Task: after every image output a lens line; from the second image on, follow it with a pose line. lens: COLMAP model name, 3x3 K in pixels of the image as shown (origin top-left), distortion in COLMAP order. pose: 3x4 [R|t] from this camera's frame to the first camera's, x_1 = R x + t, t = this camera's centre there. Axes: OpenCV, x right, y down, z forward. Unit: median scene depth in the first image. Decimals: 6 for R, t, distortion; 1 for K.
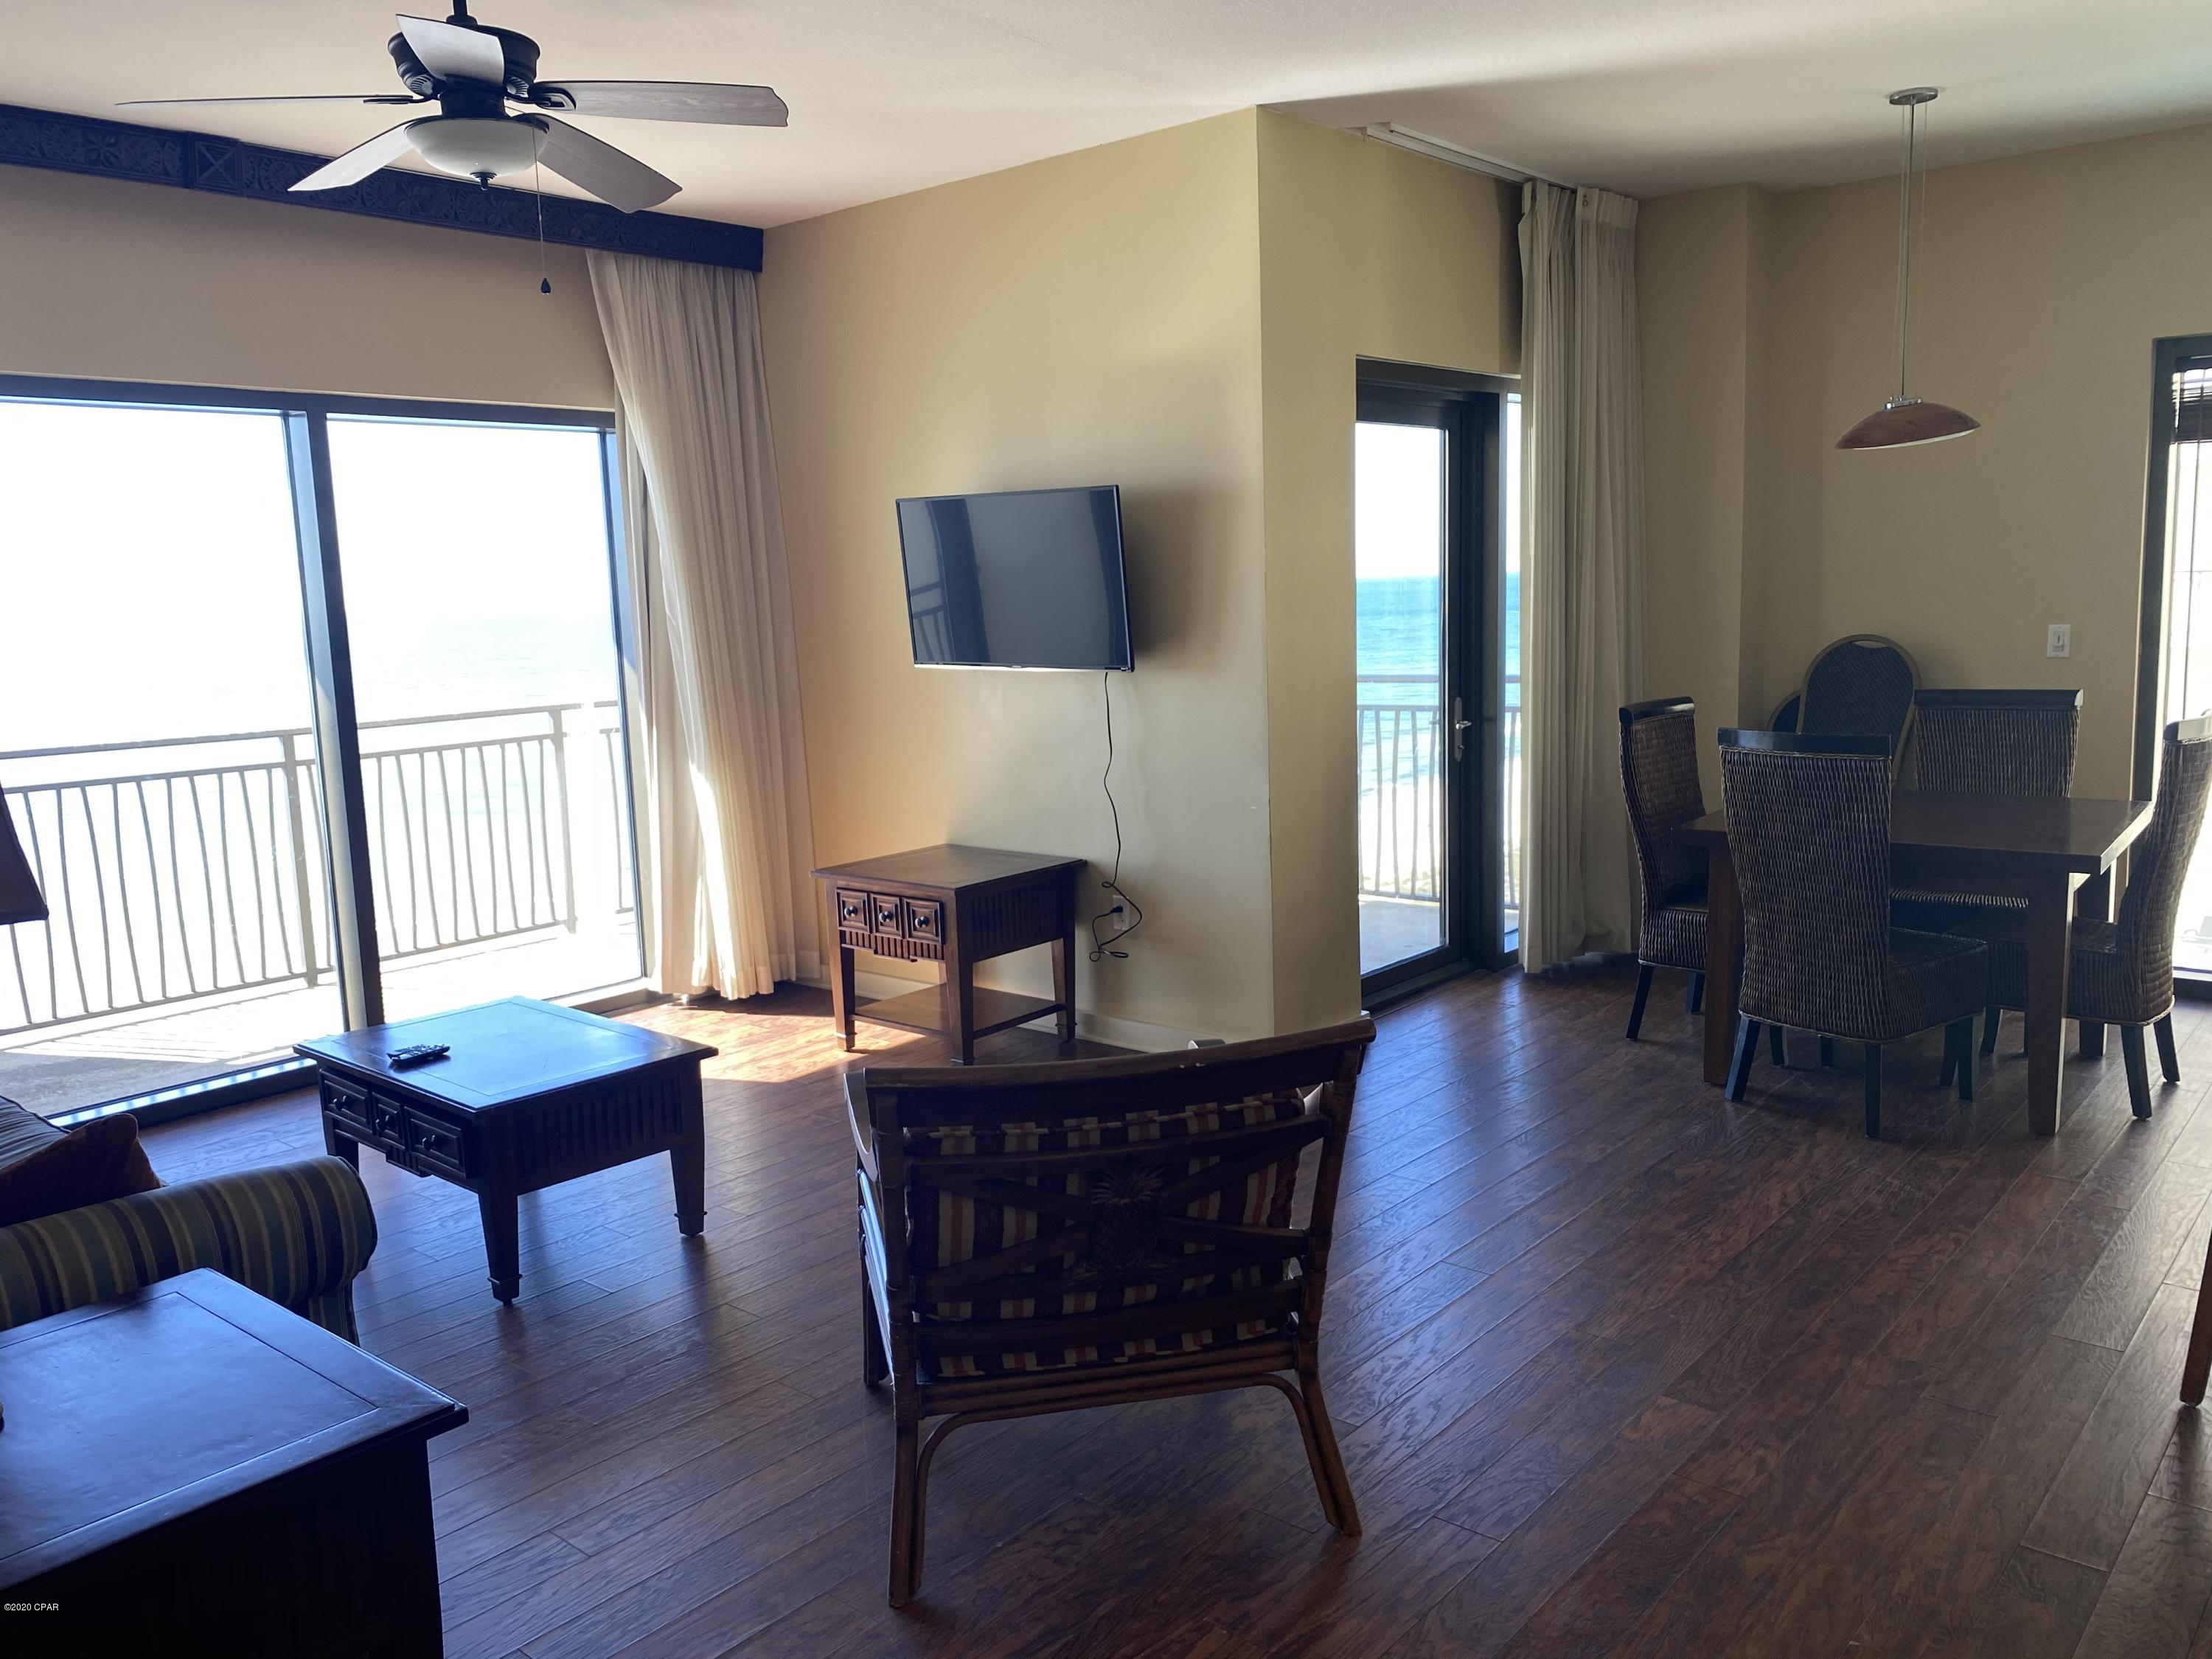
lens RADIAL K [[1693.2, 0, 1107.9], [0, 1693.2, 841.7], [0, 0, 1]] dist [0.006548, -0.004117]
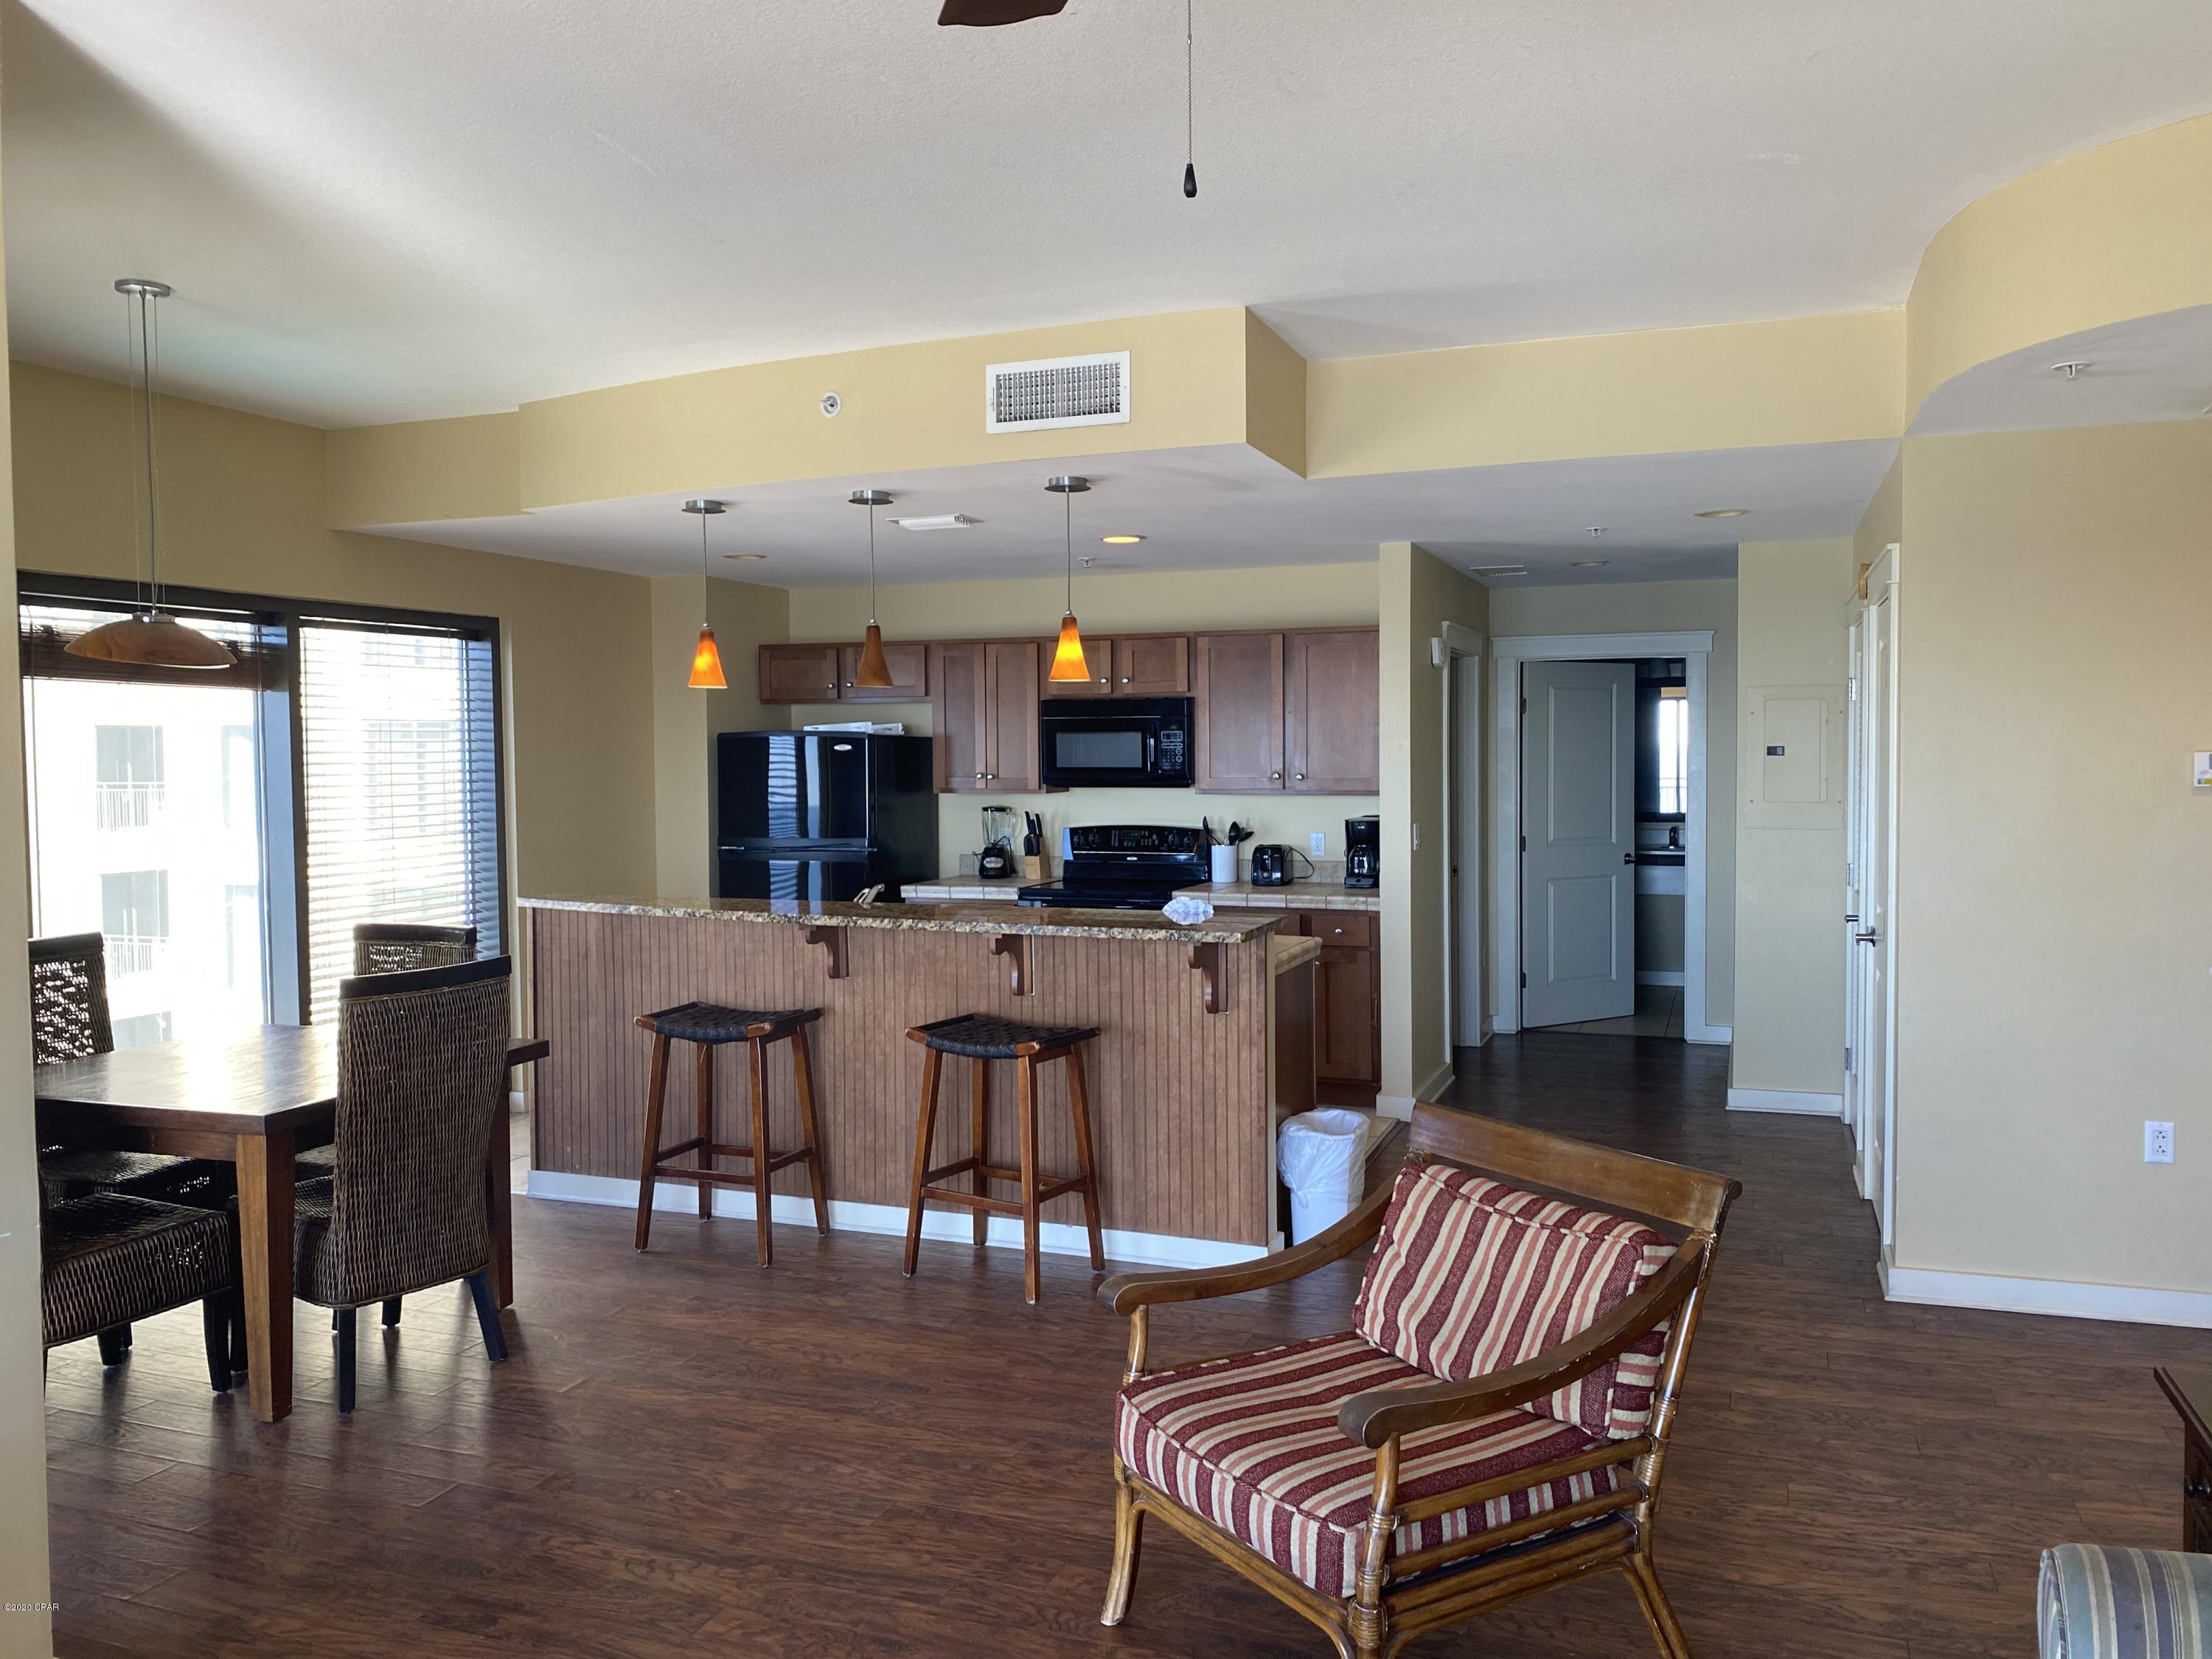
lens RADIAL K [[1693.2, 0, 1105.7], [0, 1693.2, 816.1], [0, 0, 1]] dist [0.006548, -0.004117]
pose [[-0.345052, -0.005279, 0.938569, -0.571583], [0.162771, 0.984495, 0.065378, -0.139140], [-0.924362, 0.175331, -0.338843, 0.907406]]
